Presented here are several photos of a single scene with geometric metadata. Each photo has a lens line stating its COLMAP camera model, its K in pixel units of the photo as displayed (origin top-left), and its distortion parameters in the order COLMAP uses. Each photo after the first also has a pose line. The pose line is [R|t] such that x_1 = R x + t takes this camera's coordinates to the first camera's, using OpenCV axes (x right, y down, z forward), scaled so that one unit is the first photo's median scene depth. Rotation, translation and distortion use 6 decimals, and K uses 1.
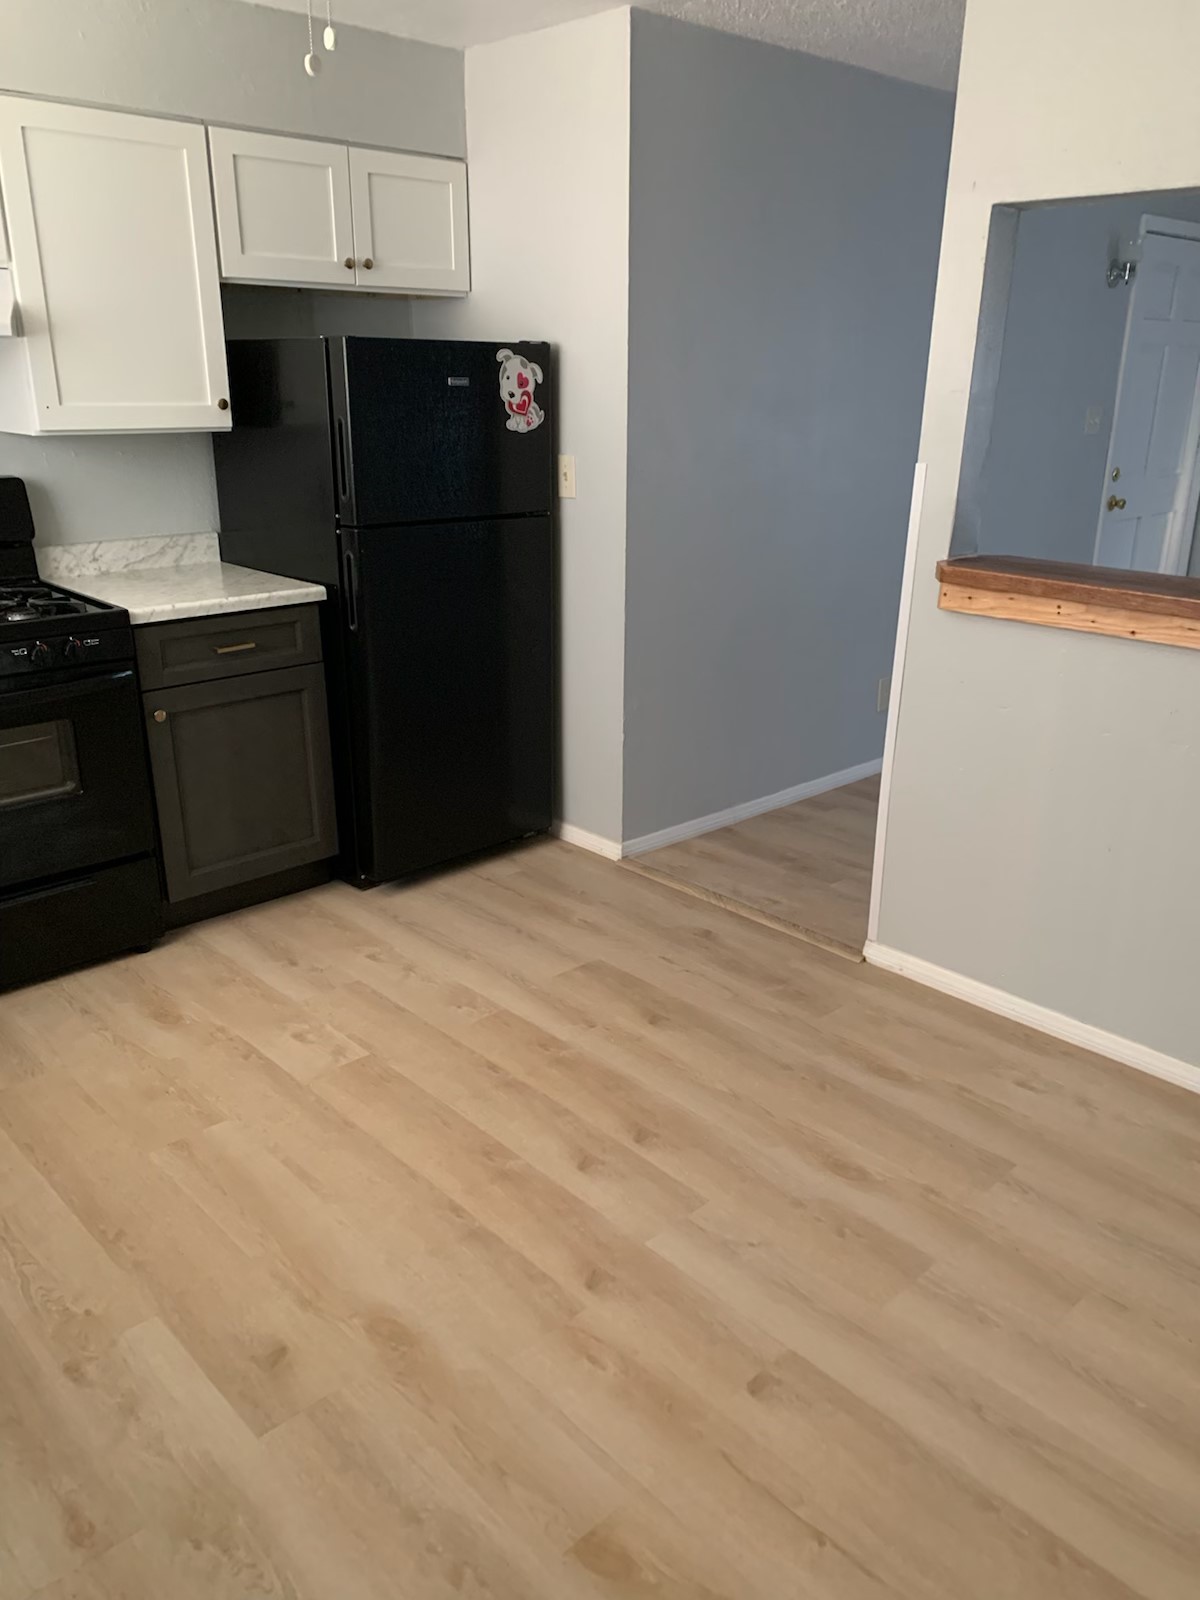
lens RADIAL K [[1216.3, 0, 605.1], [0, 1216.3, 801.6], [0, 0, 1]] dist [0.007234, 0.003189]
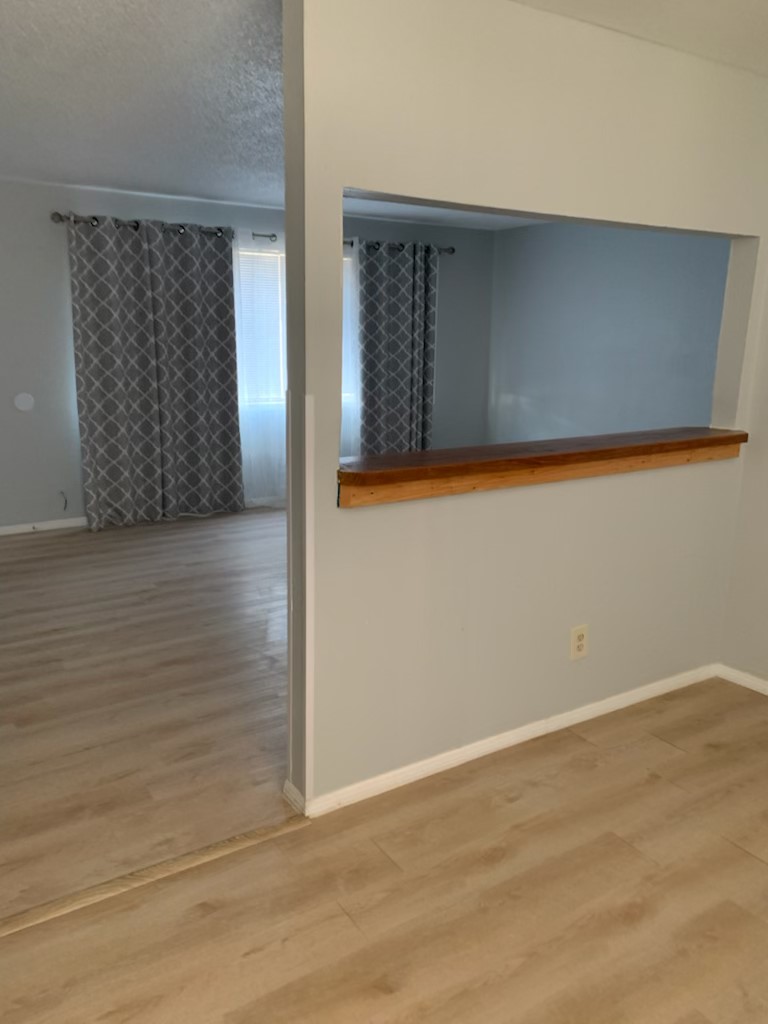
lens RADIAL K [[778.4, 0, 384.9], [0, 778.4, 510.0], [0, 0, 1]] dist [0.007234, 0.003189]
pose [[0.179190, -0.223035, 0.958199, -0.433857], [0.308788, 0.937496, 0.160471, -0.250666], [-0.934099, 0.267125, 0.236861, 0.722987]]
